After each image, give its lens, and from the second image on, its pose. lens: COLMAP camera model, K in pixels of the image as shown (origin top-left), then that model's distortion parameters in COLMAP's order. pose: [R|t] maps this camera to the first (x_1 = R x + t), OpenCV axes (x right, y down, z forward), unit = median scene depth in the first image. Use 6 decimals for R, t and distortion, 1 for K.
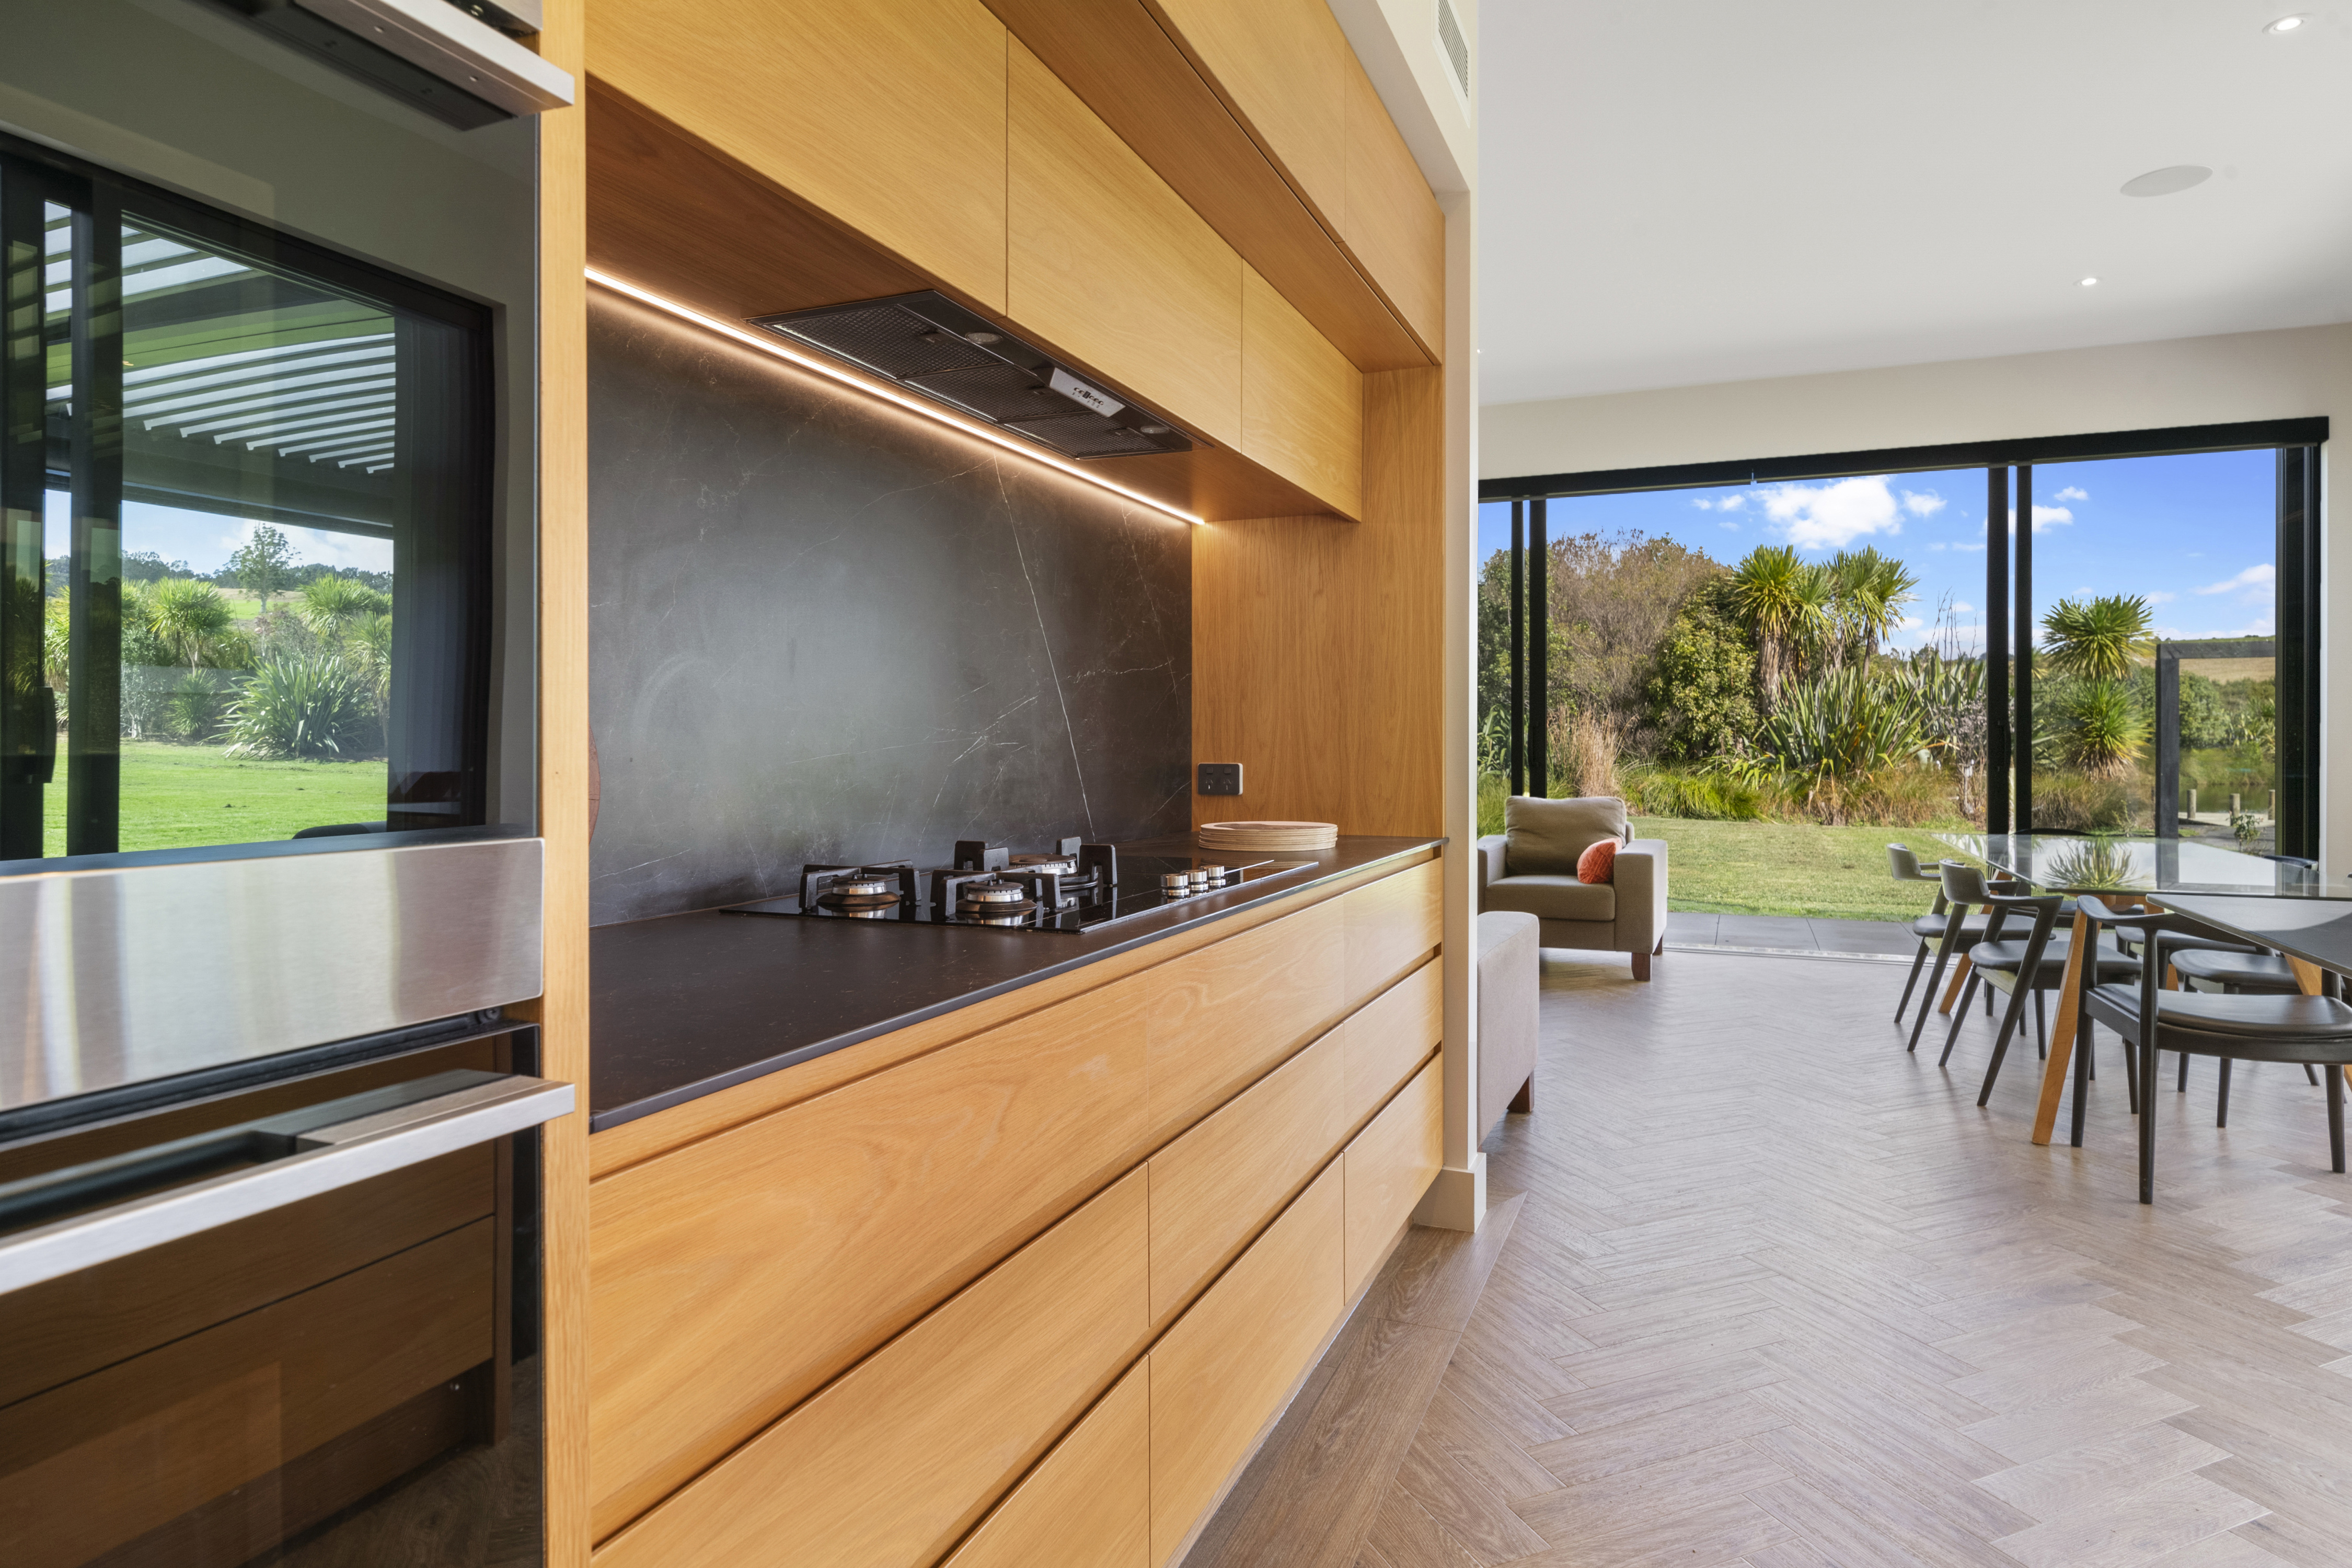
lens RADIAL K [[1335.0, 0, 1255.2], [0, 1335.0, 750.5], [0, 0, 1]] dist [-0.006730, -0.000680]
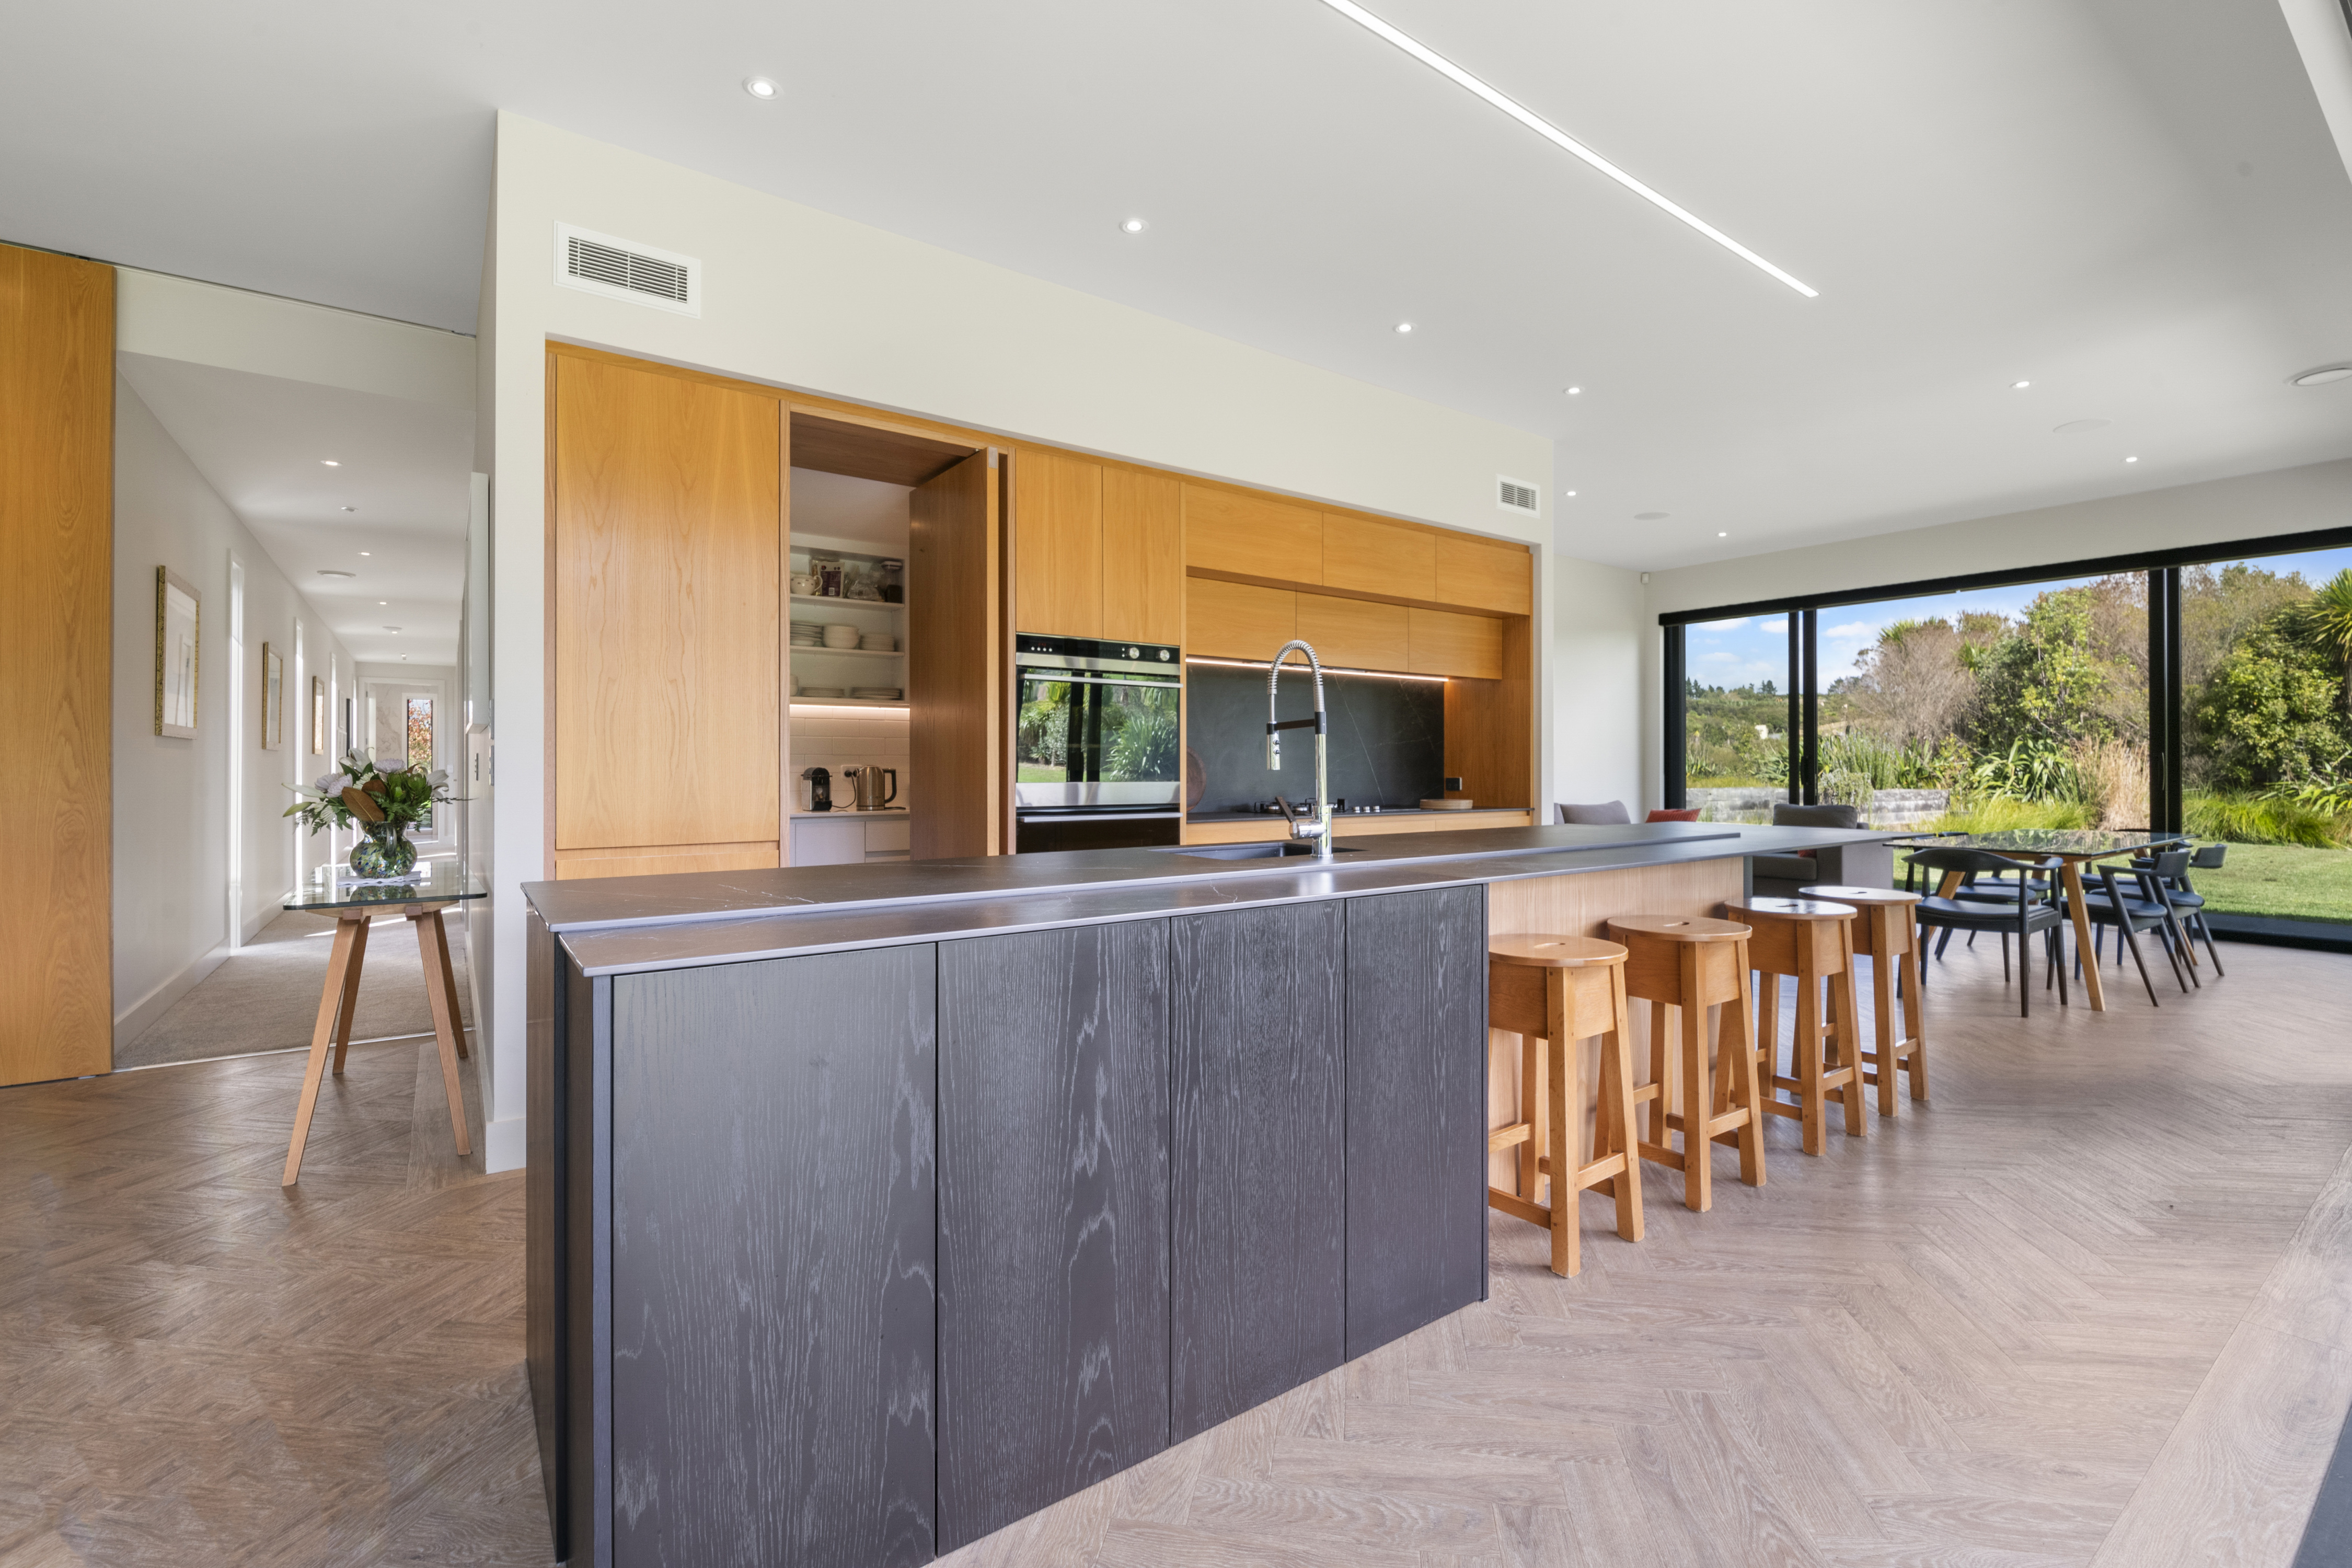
lens RADIAL K [[1037.0, 0, 1186.1], [0, 1037.0, 767.2], [0, 0, 1]] dist [-0.010149, -0.000443]
pose [[0.836348, -0.001077, -0.548197, 0.074655], [-0.003134, 0.999972, -0.006747, 0.000637], [0.548190, 0.007361, 0.836322, -0.107219]]
